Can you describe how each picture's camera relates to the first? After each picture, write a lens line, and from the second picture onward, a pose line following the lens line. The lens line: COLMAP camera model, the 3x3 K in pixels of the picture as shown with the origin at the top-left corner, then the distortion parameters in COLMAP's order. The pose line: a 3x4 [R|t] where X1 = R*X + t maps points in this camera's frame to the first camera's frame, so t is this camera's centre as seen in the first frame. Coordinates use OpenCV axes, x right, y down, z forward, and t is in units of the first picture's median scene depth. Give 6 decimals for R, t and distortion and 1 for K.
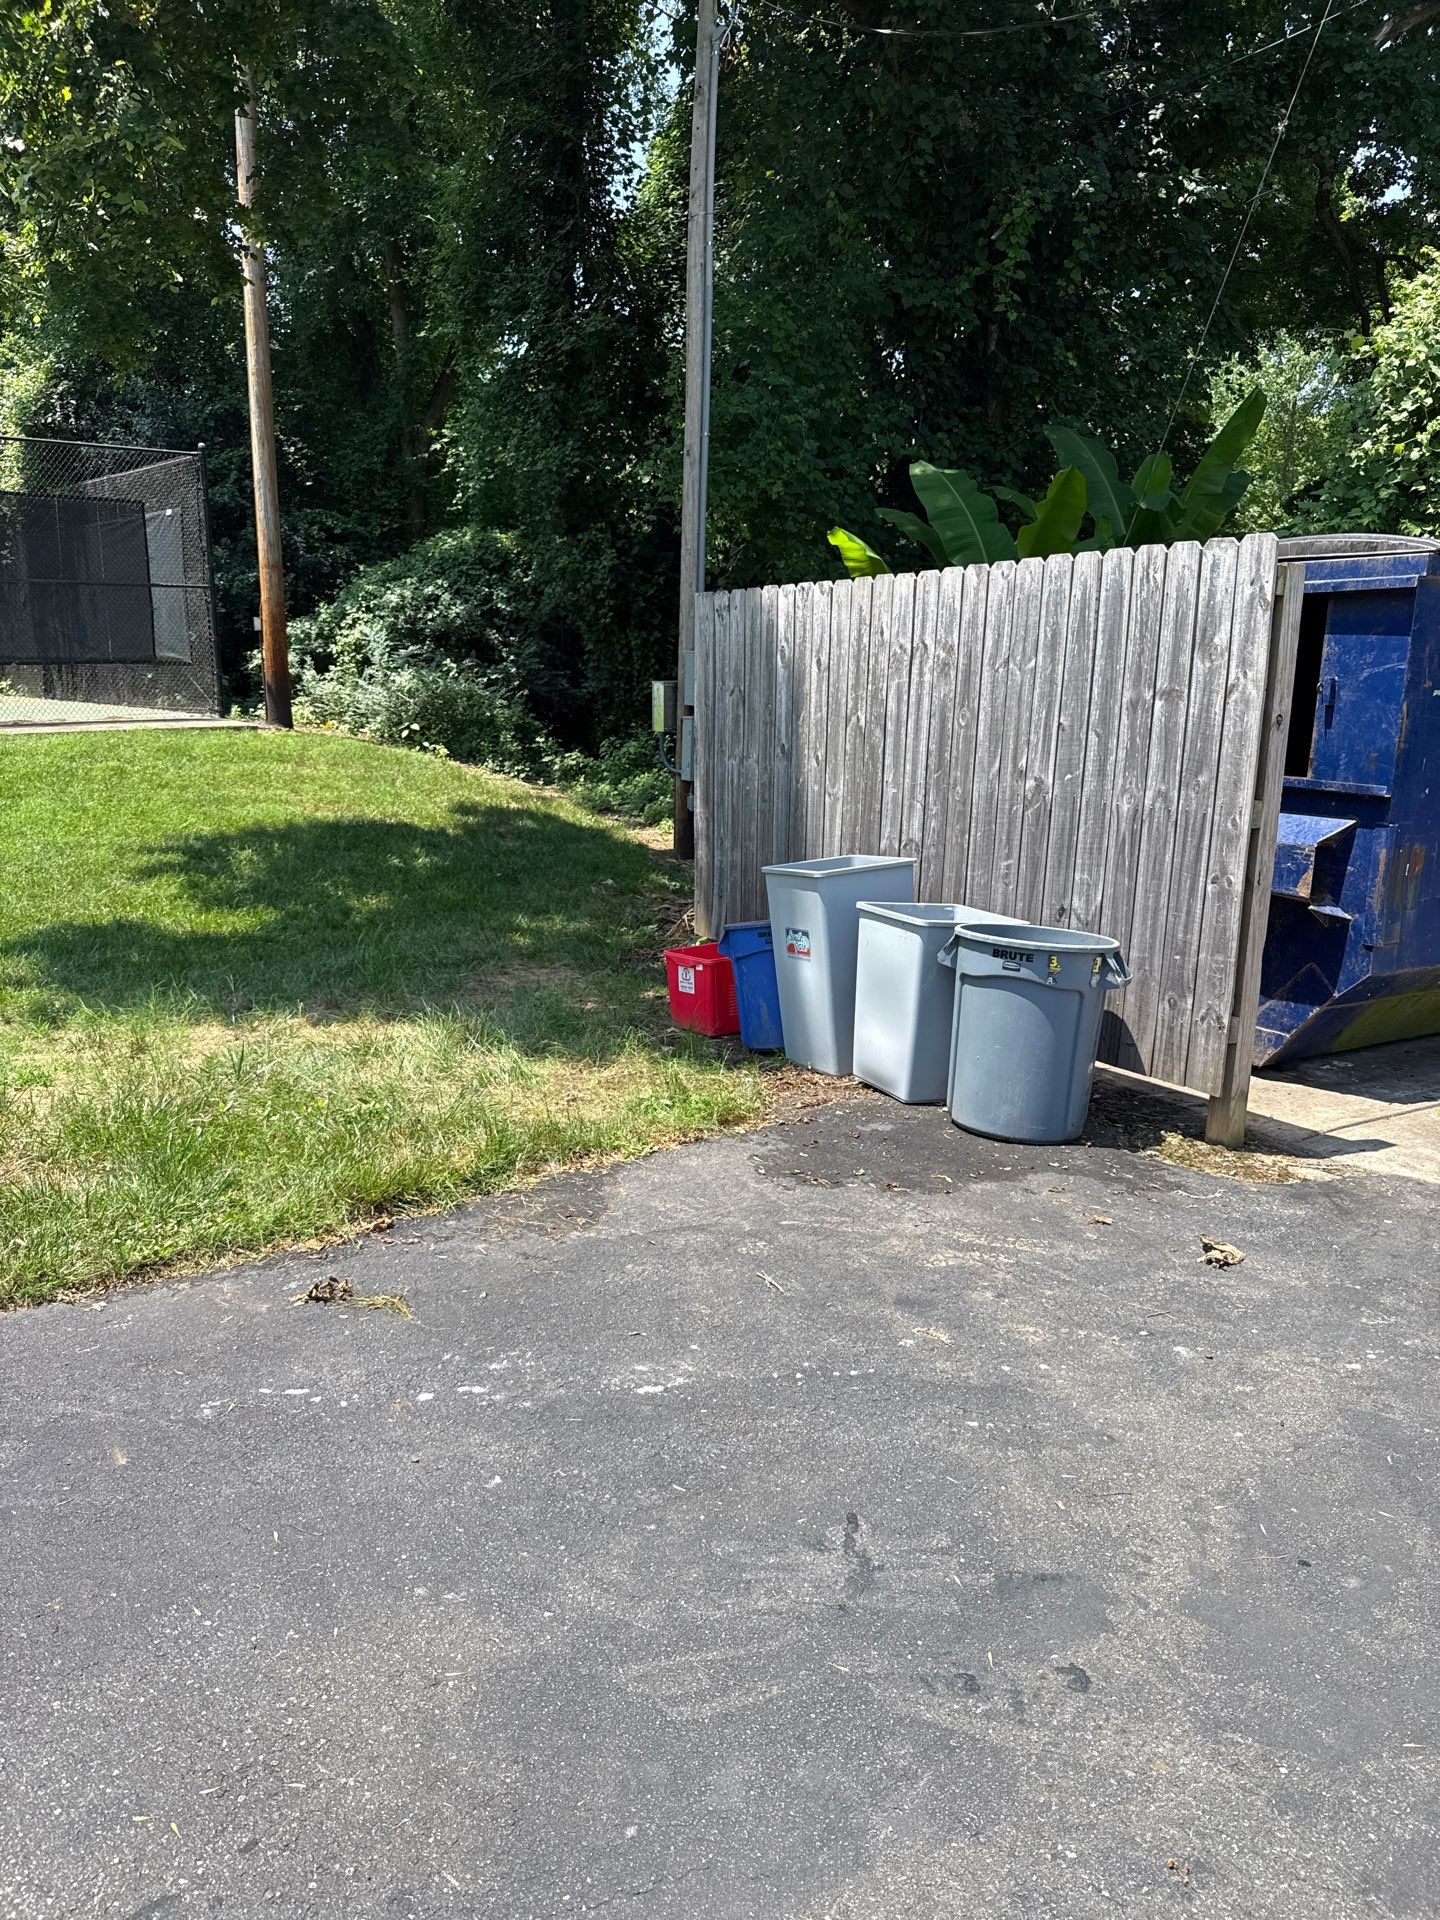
lens RADIAL K [[1335.0, 0, 728.0], [0, 1335.0, 971.2], [0, 0, 1]] dist [-0.012601, -0.002426]
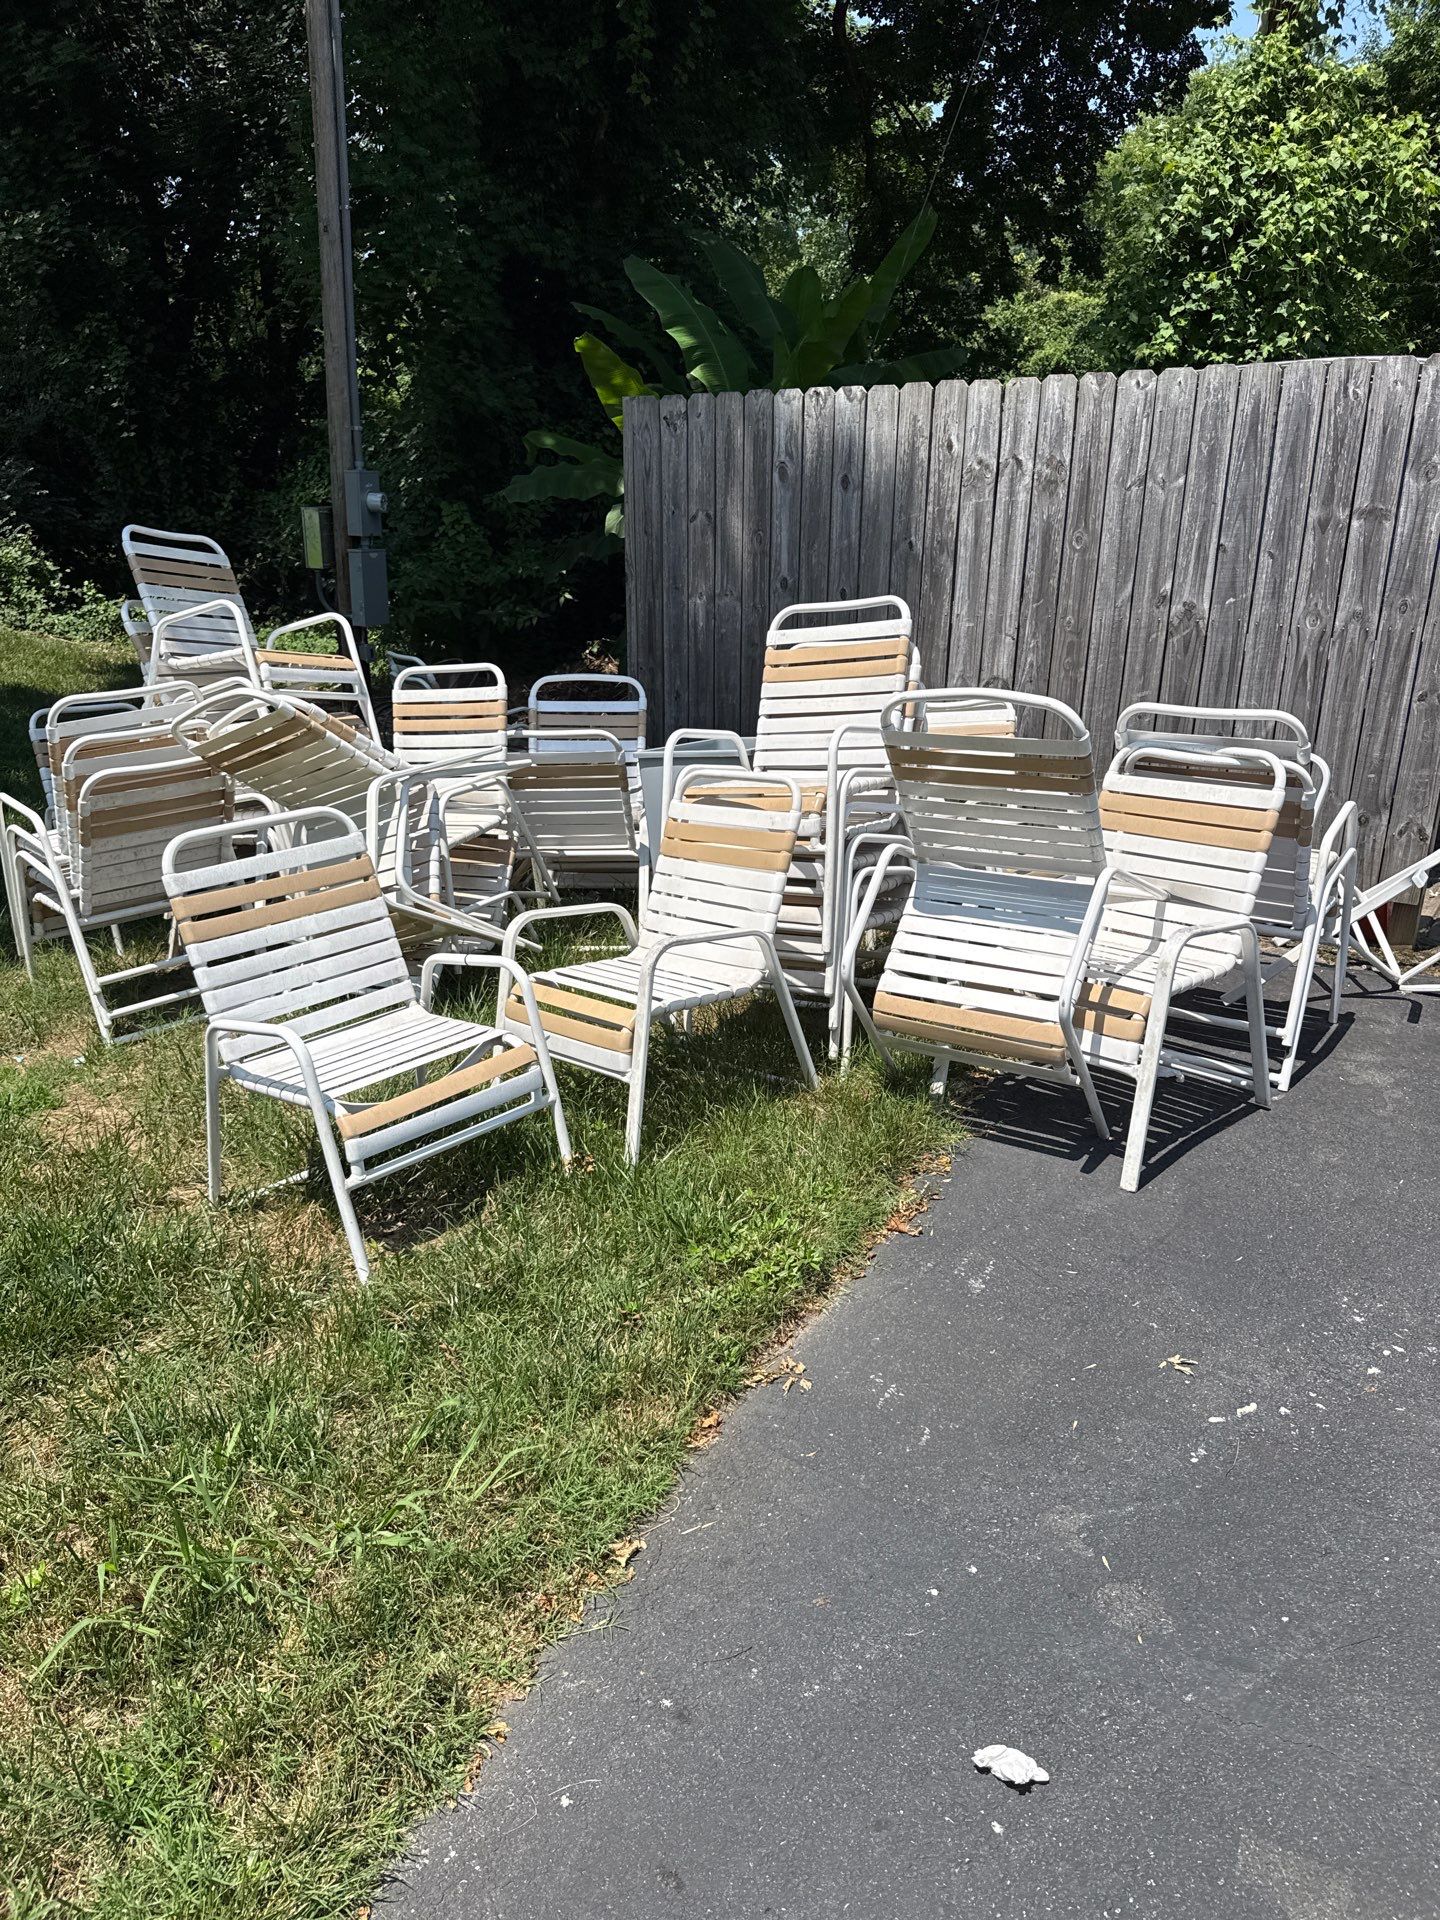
lens RADIAL K [[1335.0, 0, 723.0], [0, 1335.0, 949.7], [0, 0, 1]] dist [-0.012601, -0.002426]
pose [[0.893575, -0.142617, 0.425658, -0.522749], [0.097954, 0.987290, 0.125157, -0.051003], [-0.438097, -0.070142, 0.896187, 0.265518]]
